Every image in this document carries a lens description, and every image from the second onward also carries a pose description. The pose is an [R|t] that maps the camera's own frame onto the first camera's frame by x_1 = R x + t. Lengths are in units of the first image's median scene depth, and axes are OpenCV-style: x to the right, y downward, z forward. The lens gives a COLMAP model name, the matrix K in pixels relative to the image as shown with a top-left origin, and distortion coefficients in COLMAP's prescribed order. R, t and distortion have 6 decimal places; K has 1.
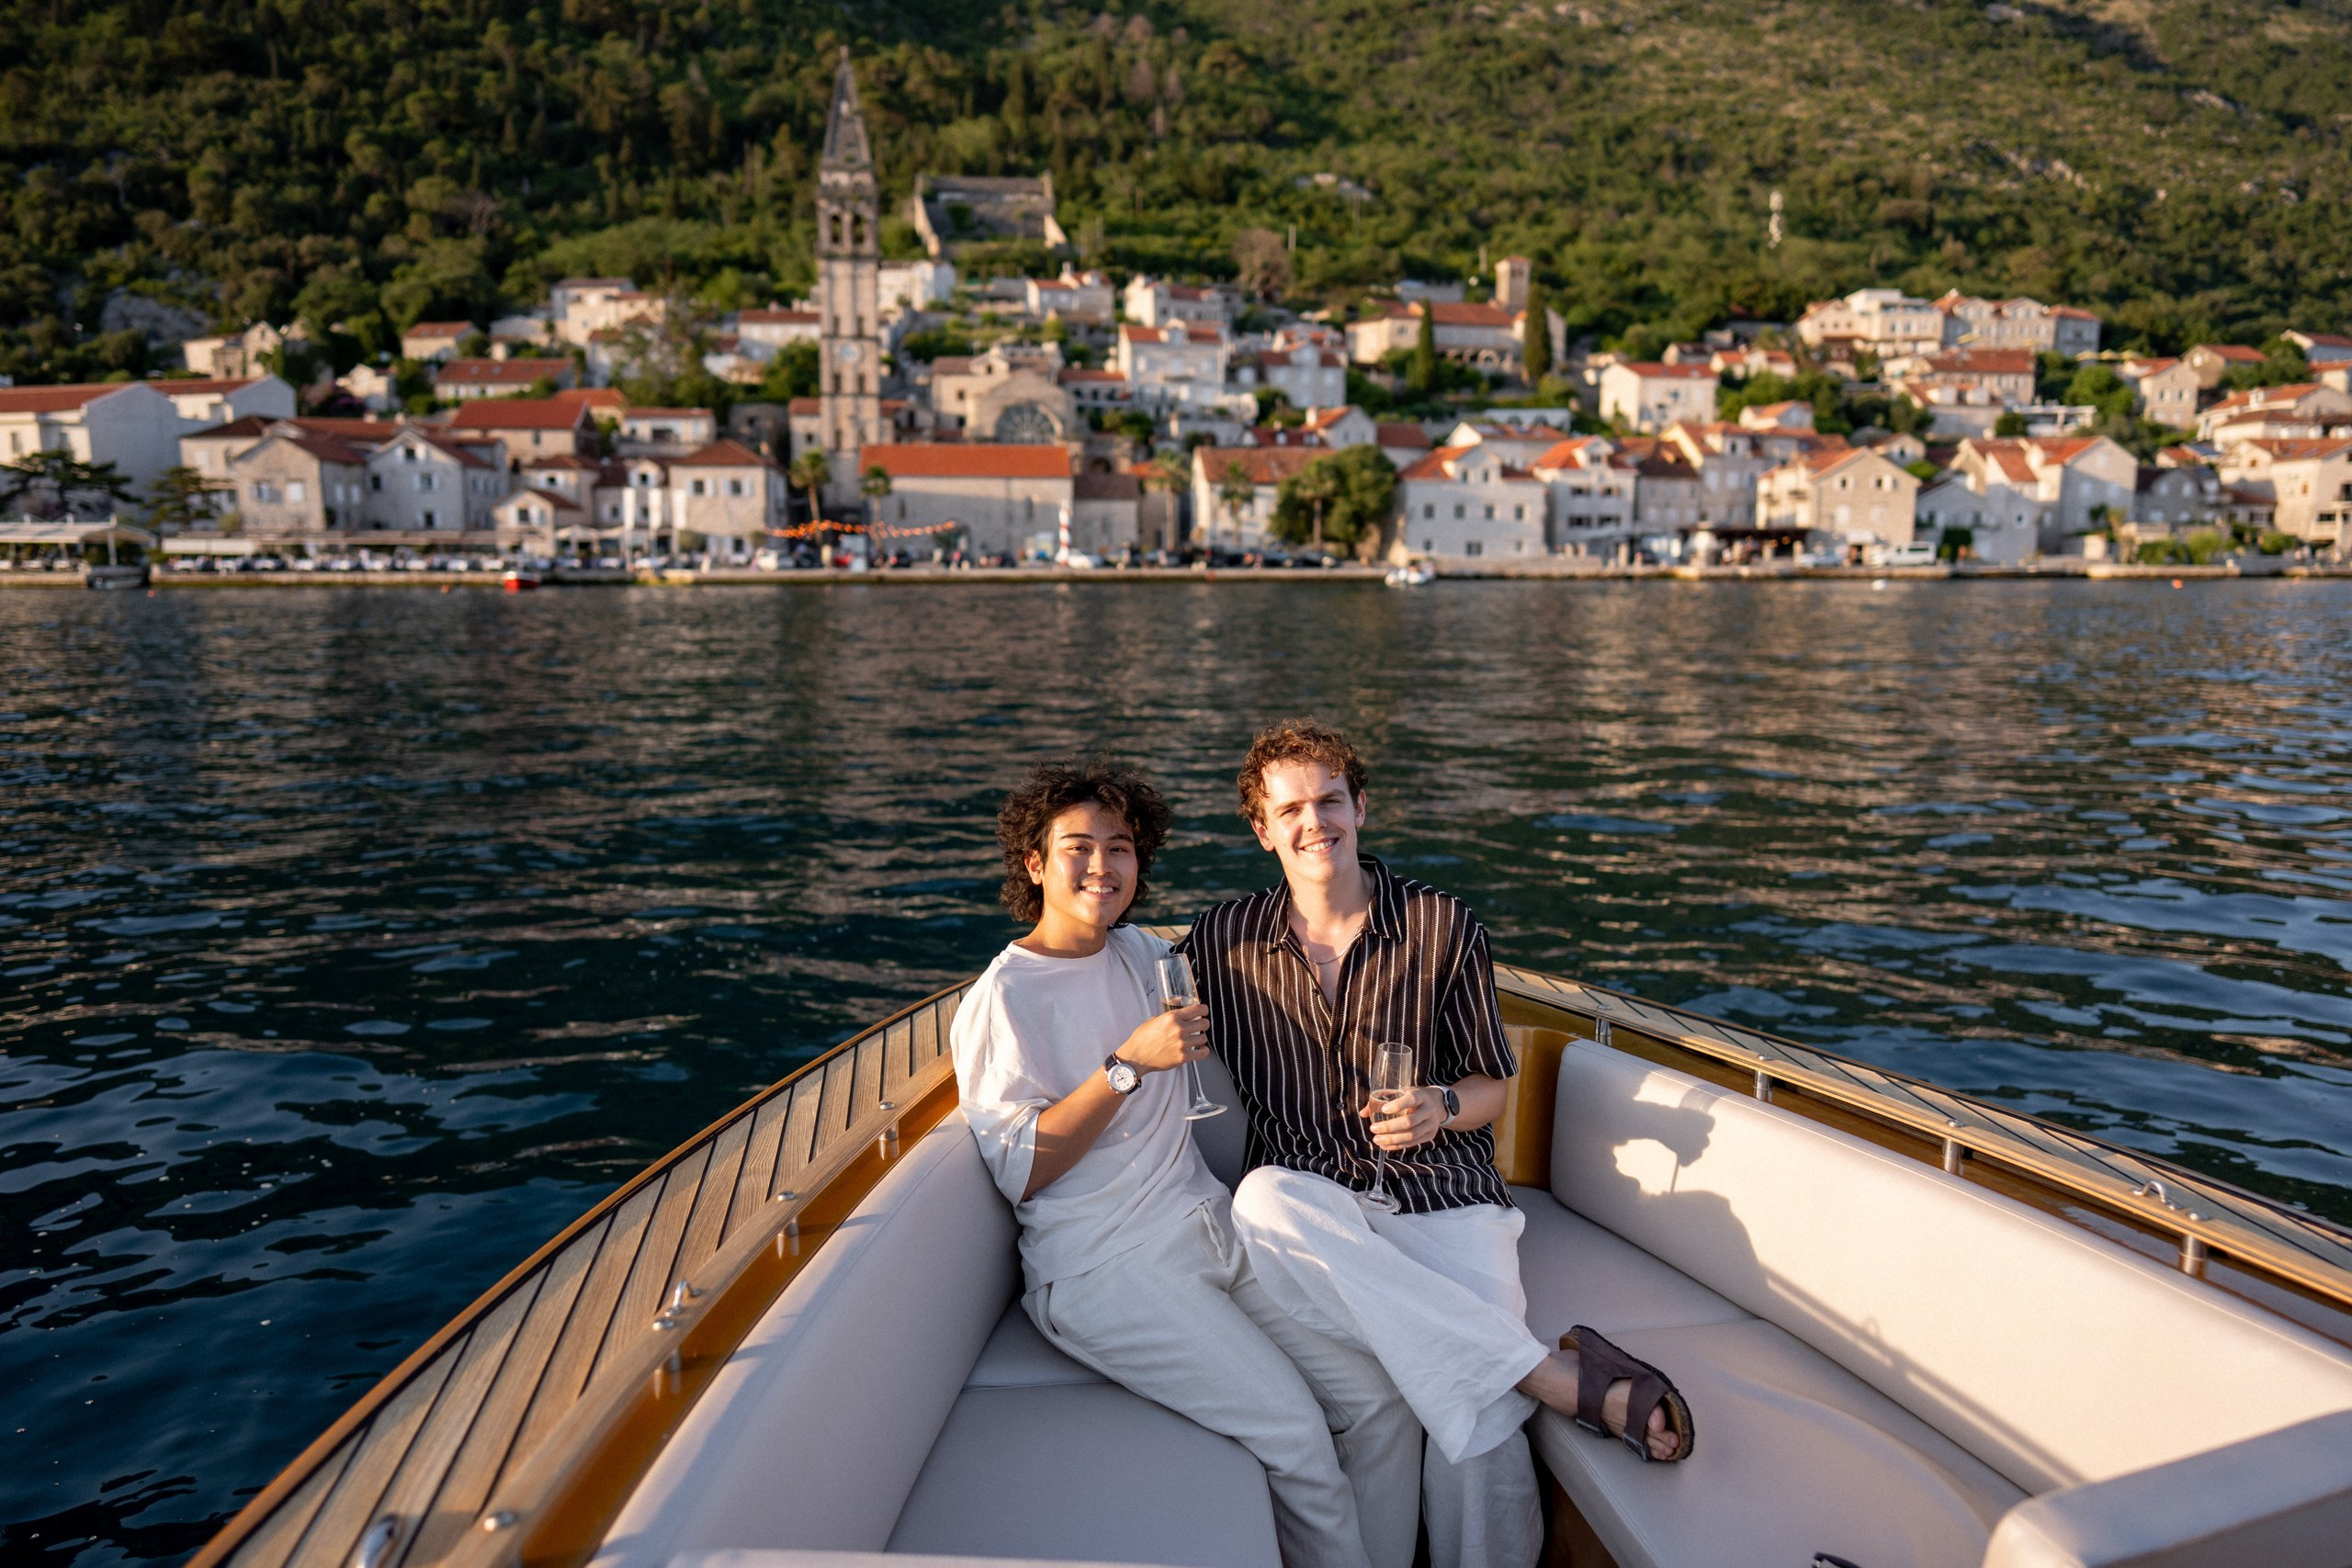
lens RADIAL K [[1546.2, 0, 1173.7], [0, 1546.2, 786.0], [0, 0, 1]] dist [-0.027597, 0.029492]
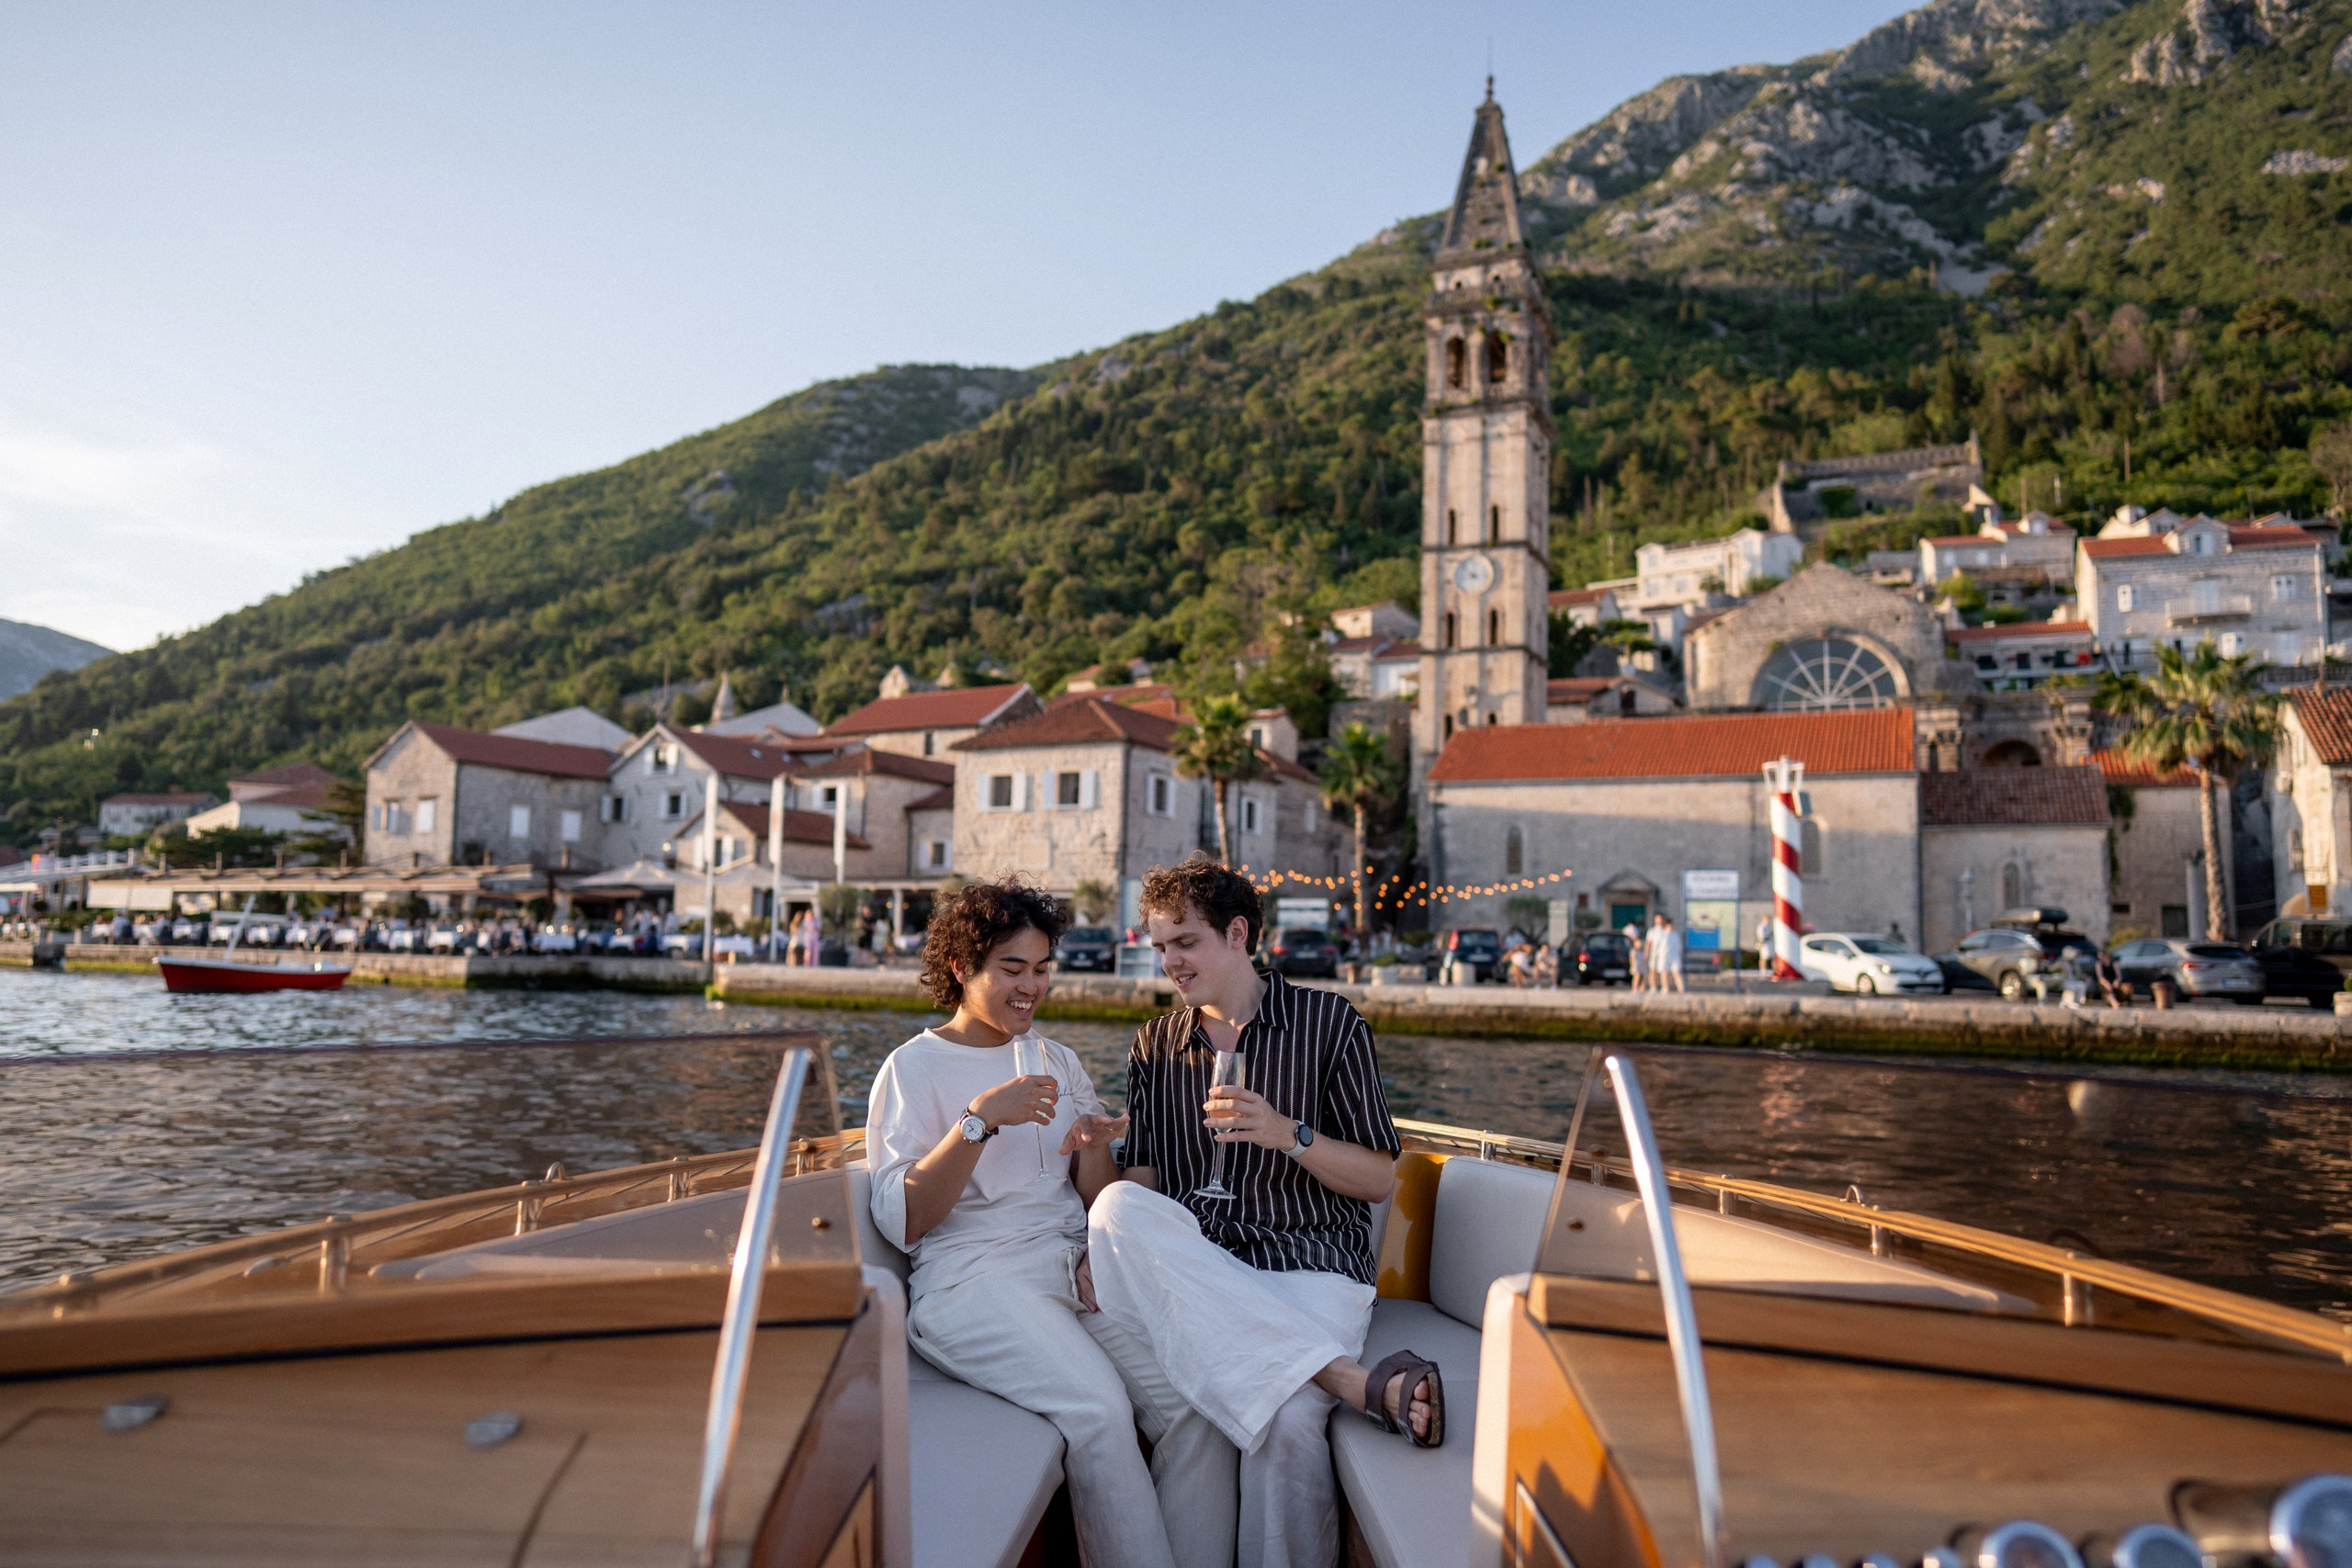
lens RADIAL K [[1546.2, 0, 1173.7], [0, 1546.2, 775.4], [0, 0, 1]] dist [-0.027597, 0.029492]
pose [[0.830879, -0.044441, -0.554676, -0.003210], [-0.106559, 0.965651, -0.236988, -0.076326], [0.546156, 0.256014, 0.797603, 0.536324]]
